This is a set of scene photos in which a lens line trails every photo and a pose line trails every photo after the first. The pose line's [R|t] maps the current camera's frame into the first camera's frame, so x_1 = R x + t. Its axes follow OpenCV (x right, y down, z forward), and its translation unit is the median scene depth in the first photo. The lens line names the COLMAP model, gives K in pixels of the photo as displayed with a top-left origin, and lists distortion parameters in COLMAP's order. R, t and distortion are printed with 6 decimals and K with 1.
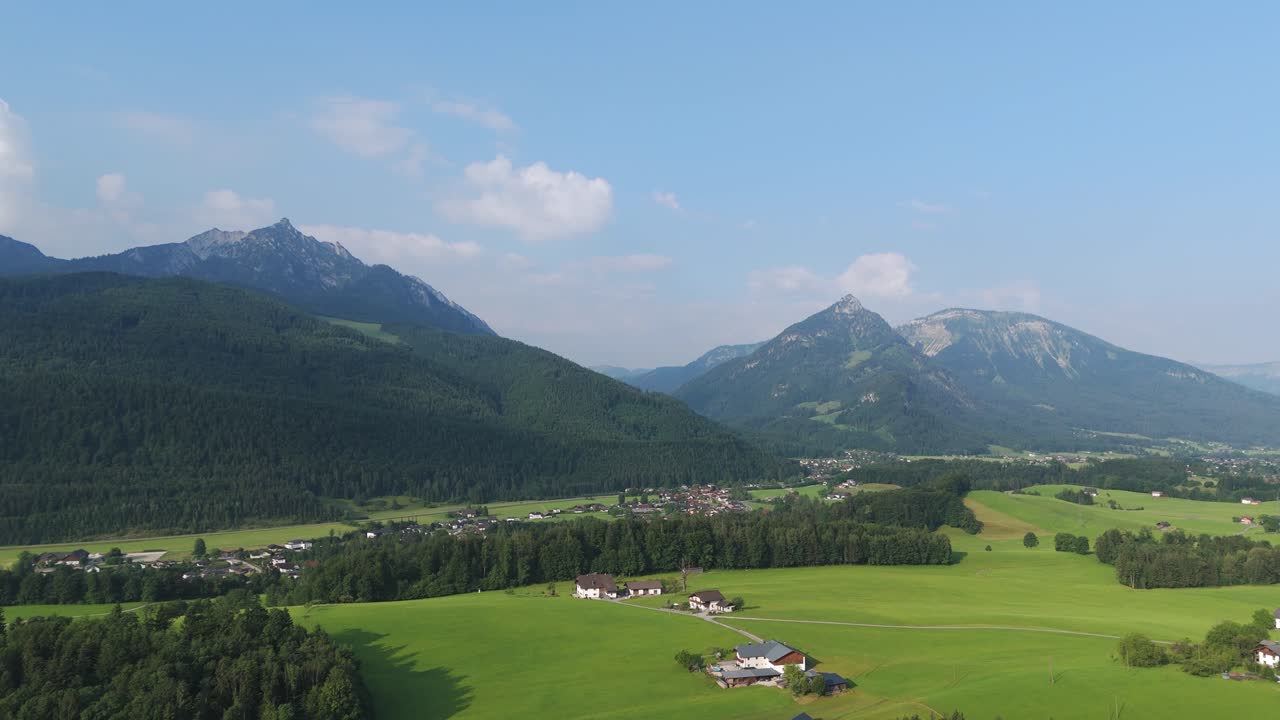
lens RADIAL K [[949.7, 0, 640.2], [0, 949.7, 357.1], [0, 0, 1]] dist [0.006002, 0.003147]
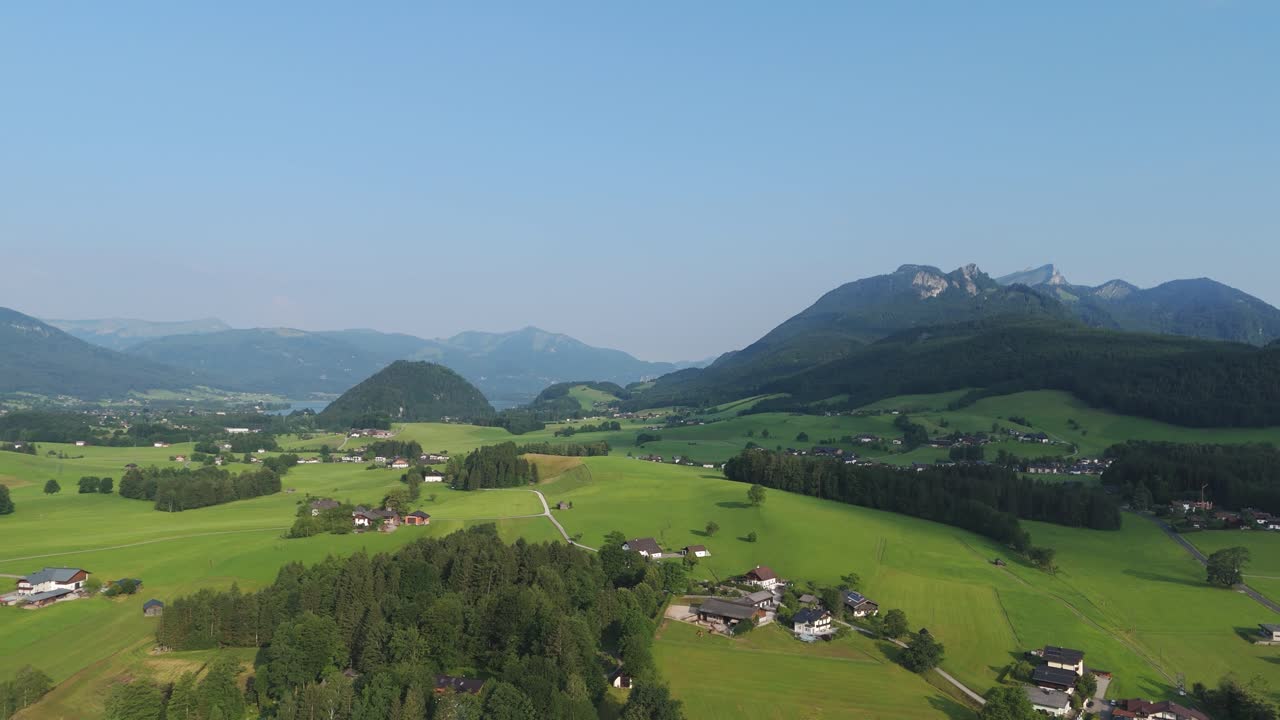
lens RADIAL K [[949.7, 0, 640.2], [0, 949.7, 363.1], [0, 0, 1]] dist [0.006002, 0.003147]
pose [[0.441578, 0.017388, 0.897054, -0.149932], [-0.066874, 0.997669, 0.013581, -0.003376], [-0.894727, -0.065987, 0.441712, -0.034936]]
